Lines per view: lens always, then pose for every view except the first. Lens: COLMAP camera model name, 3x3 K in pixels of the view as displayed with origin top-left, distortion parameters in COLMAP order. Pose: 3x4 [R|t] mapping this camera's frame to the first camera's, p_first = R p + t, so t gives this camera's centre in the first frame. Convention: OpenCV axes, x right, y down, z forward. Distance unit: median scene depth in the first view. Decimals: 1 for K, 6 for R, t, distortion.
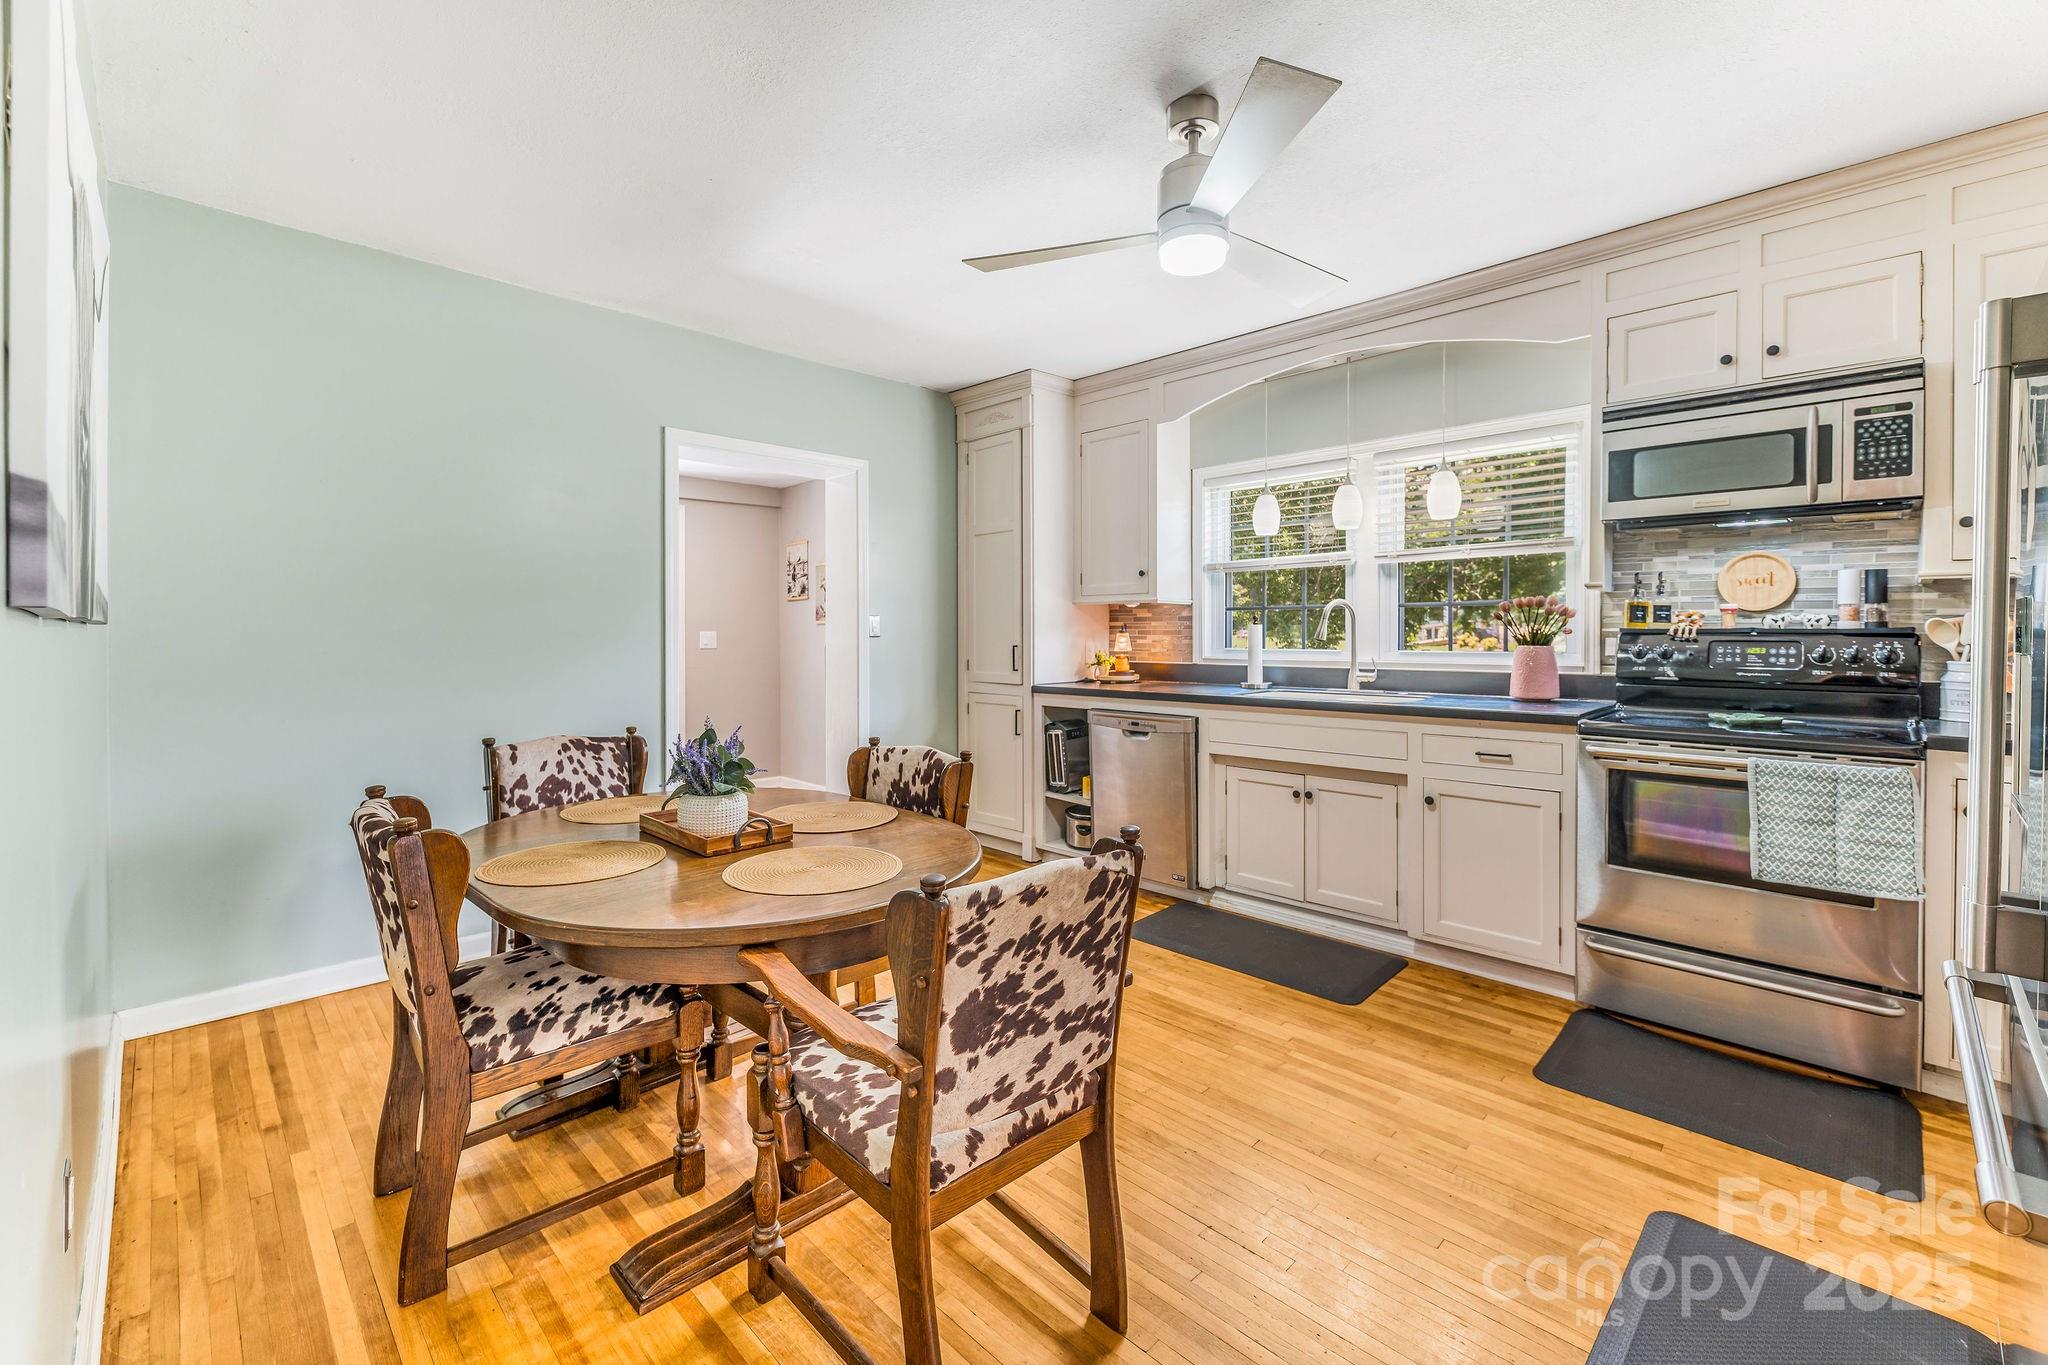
lens RADIAL K [[844.3, 0, 1044.4], [0, 844.3, 646.8], [0, 0, 1]] dist [0.009749, -0.003979]
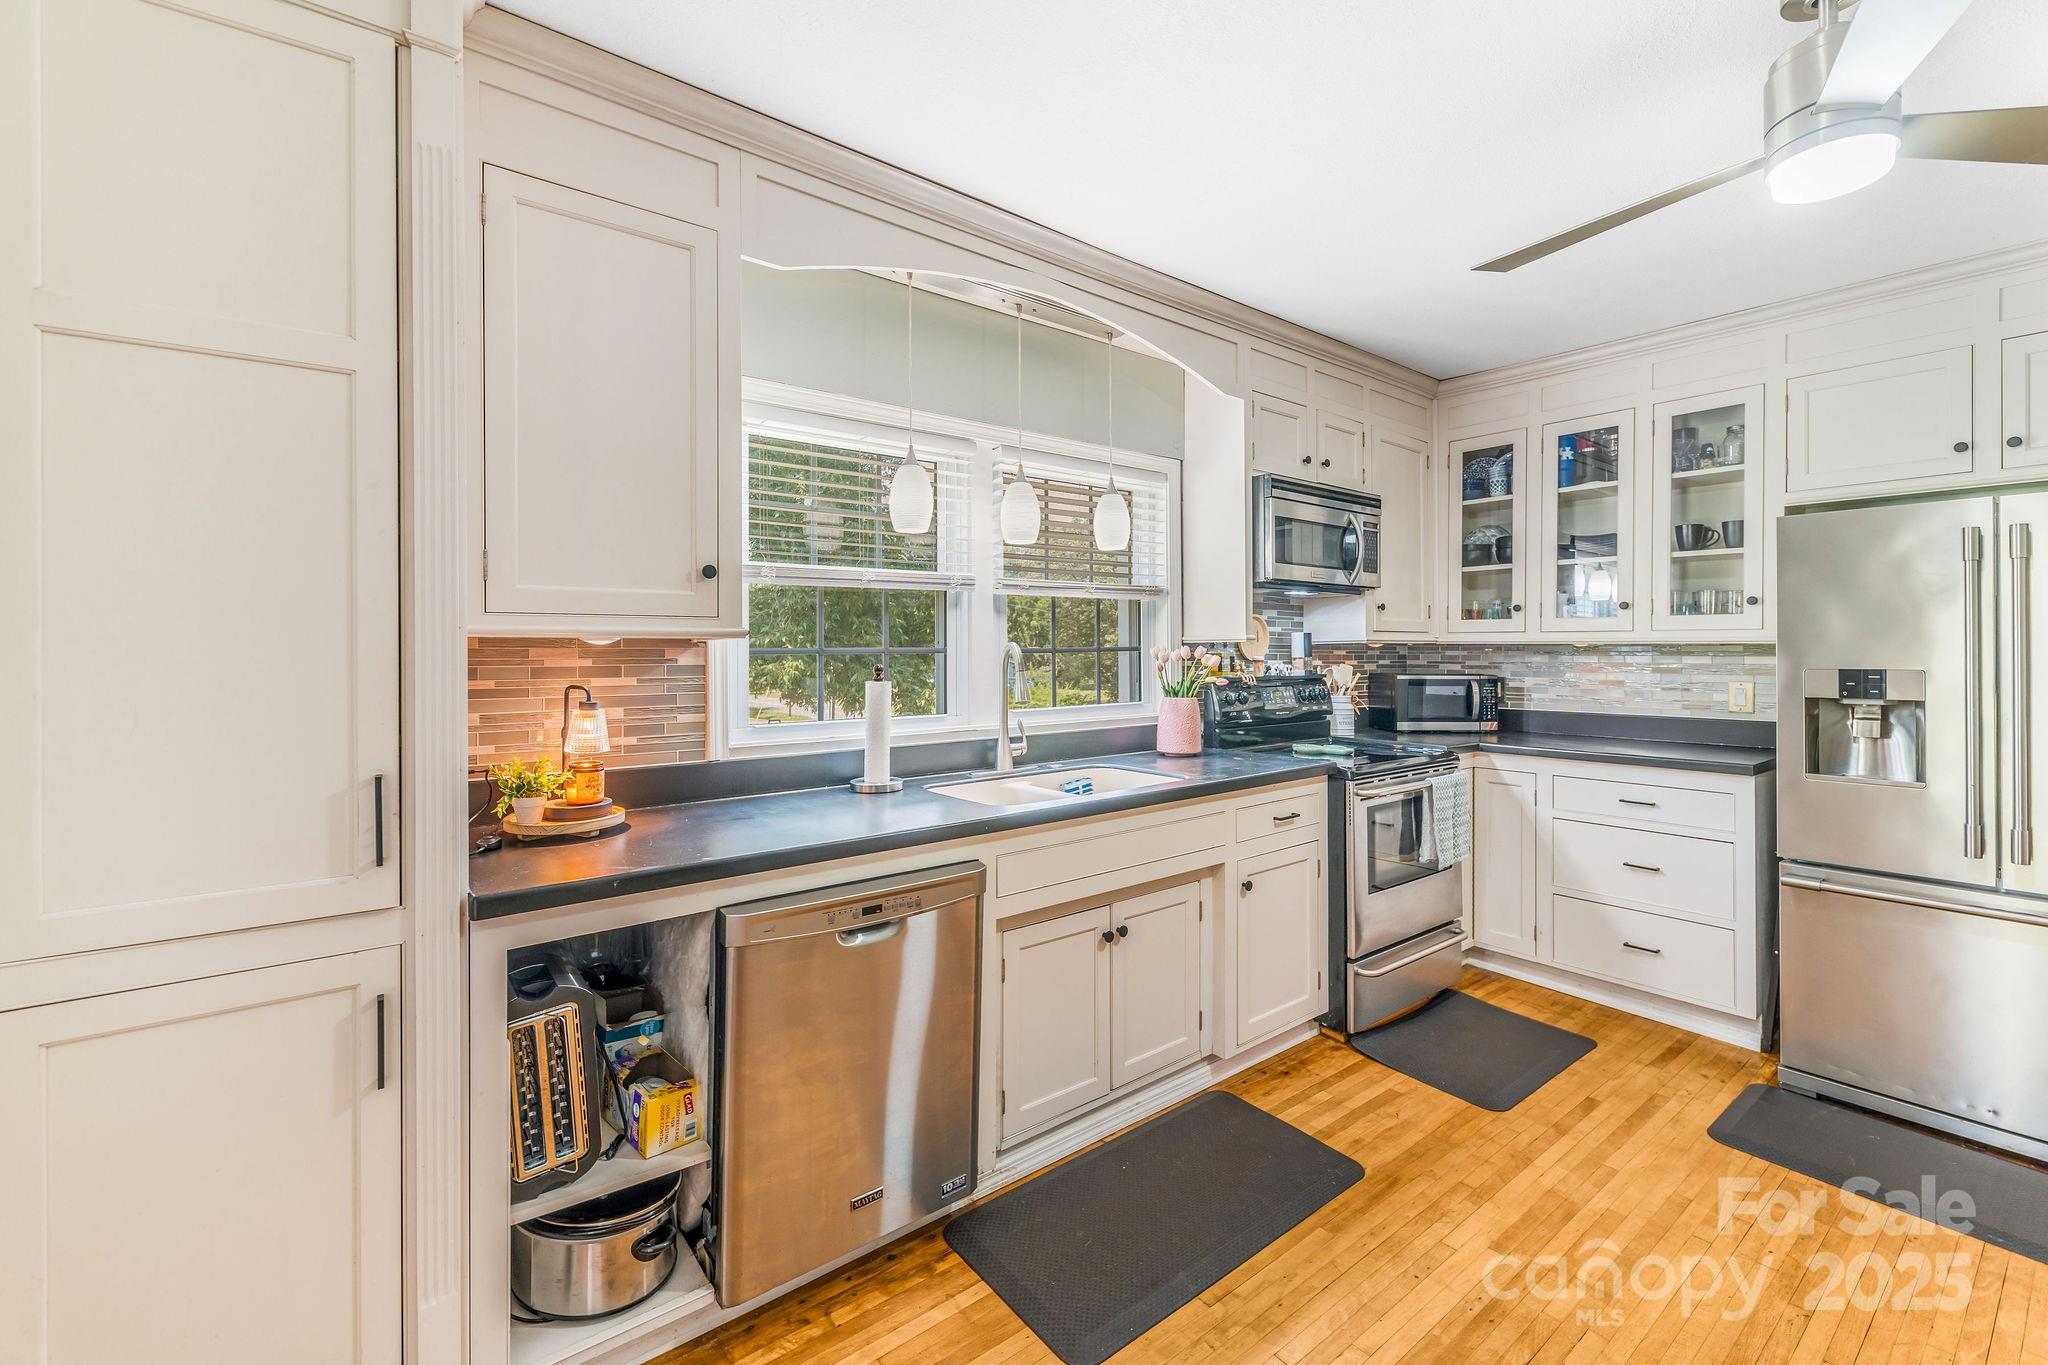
lens RADIAL K [[844.3, 0, 1024.1], [0, 844.3, 656.9], [0, 0, 1]] dist [0.009749, -0.003979]
pose [[0.151886, -0.004903, 0.988386, -0.347373], [0.022244, 0.999751, 0.001541, -0.045763], [-0.988148, 0.021751, 0.151957, 0.895056]]
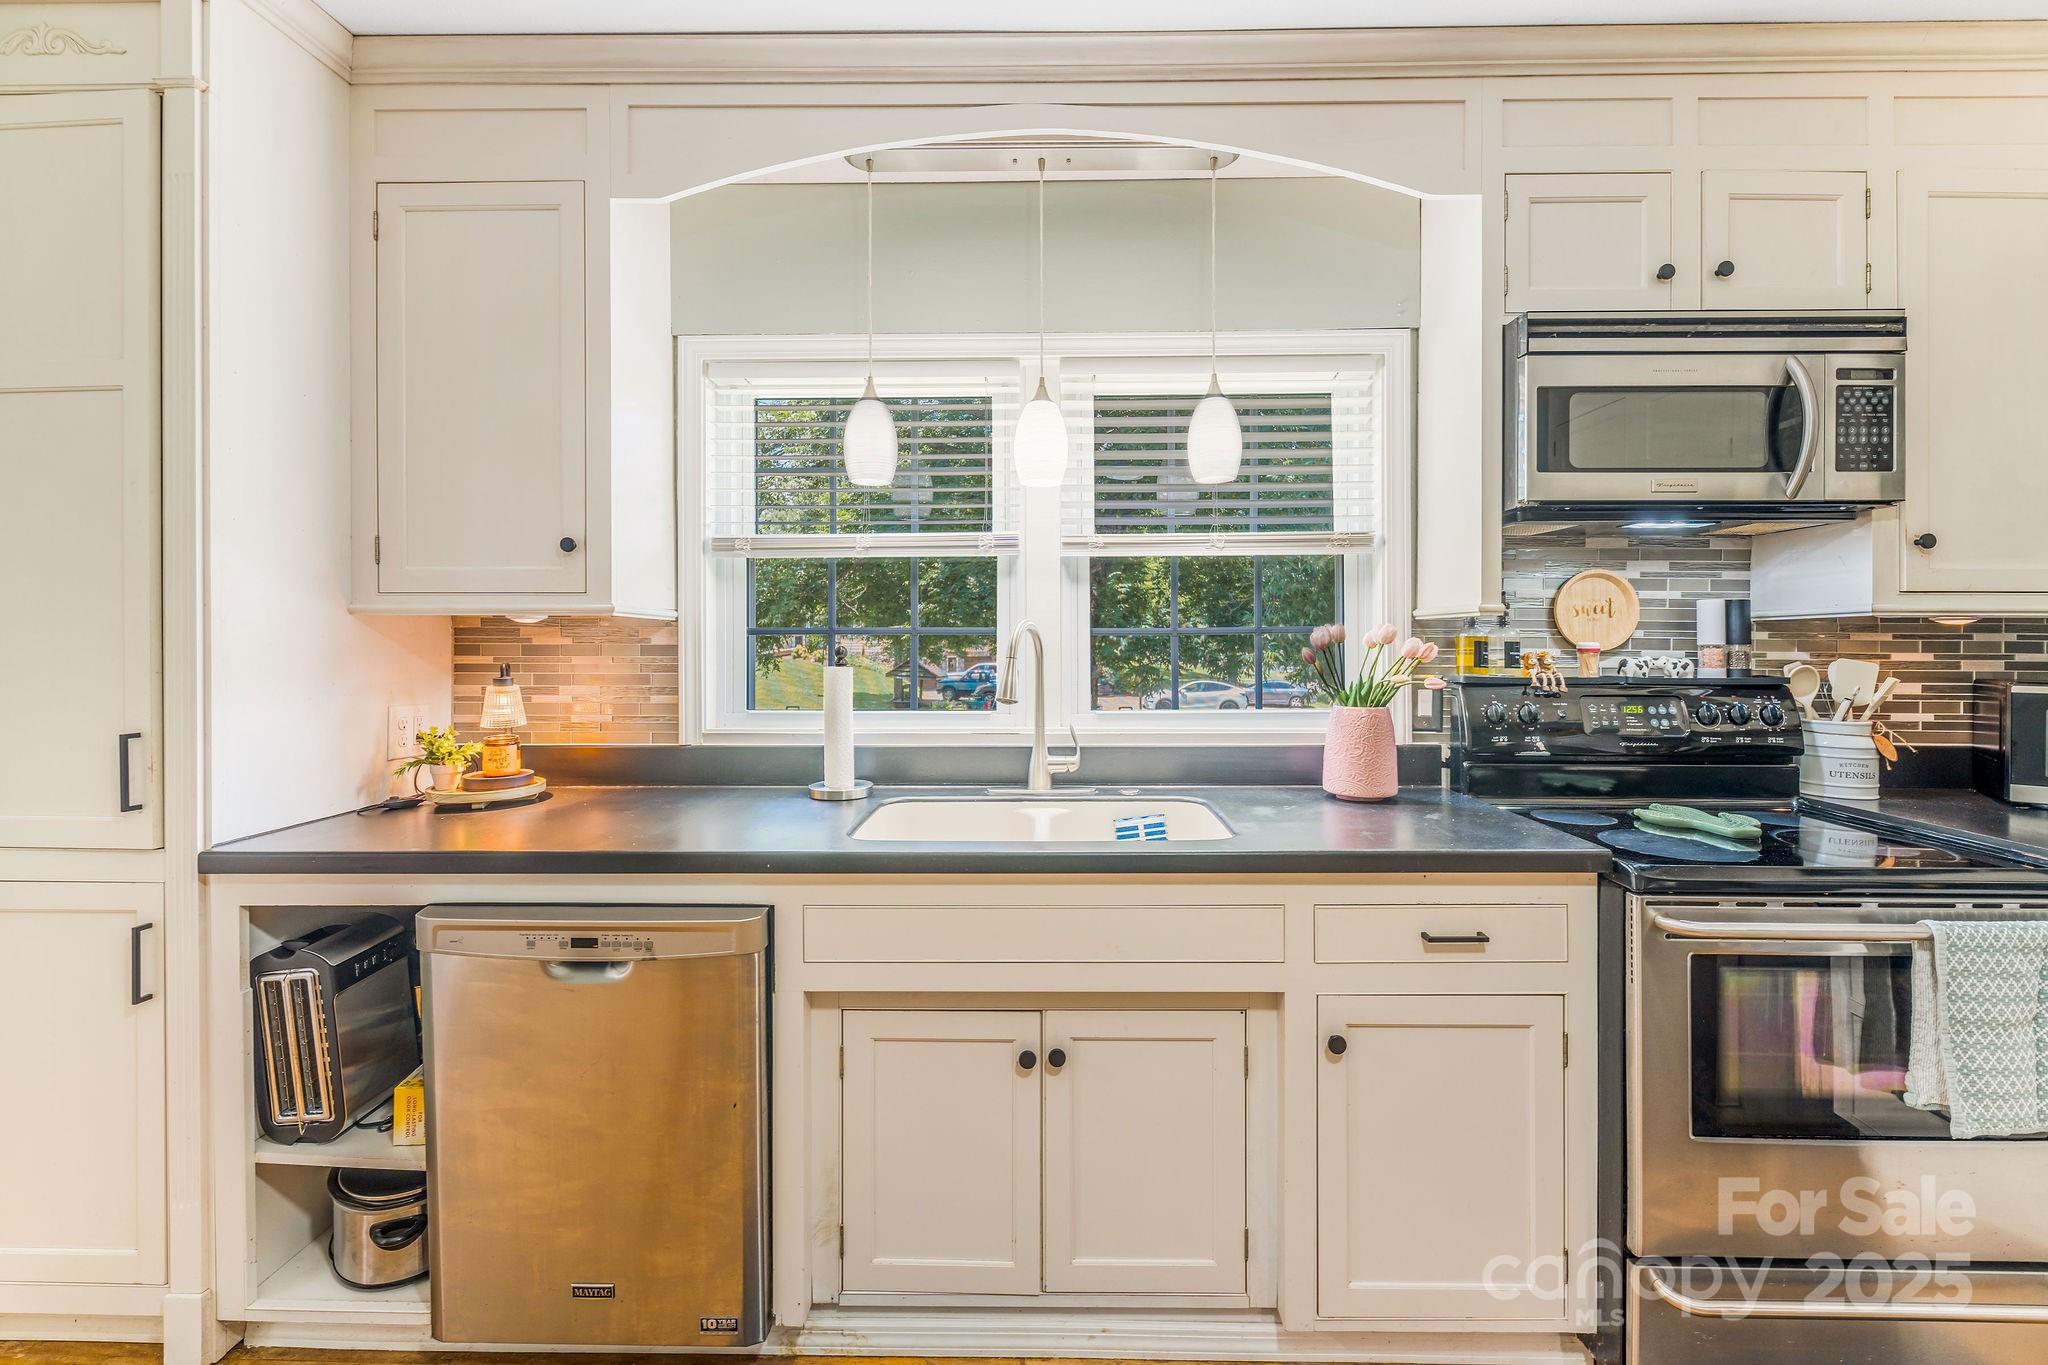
lens RADIAL K [[844.3, 0, 1028.6], [0, 844.3, 645.1], [0, 0, 1]] dist [0.009749, -0.003979]
pose [[0.735021, -0.001135, 0.678044, -0.002038], [0.010598, 0.999896, -0.009814, -0.035768], [-0.677962, 0.014399, 0.734956, 0.624744]]
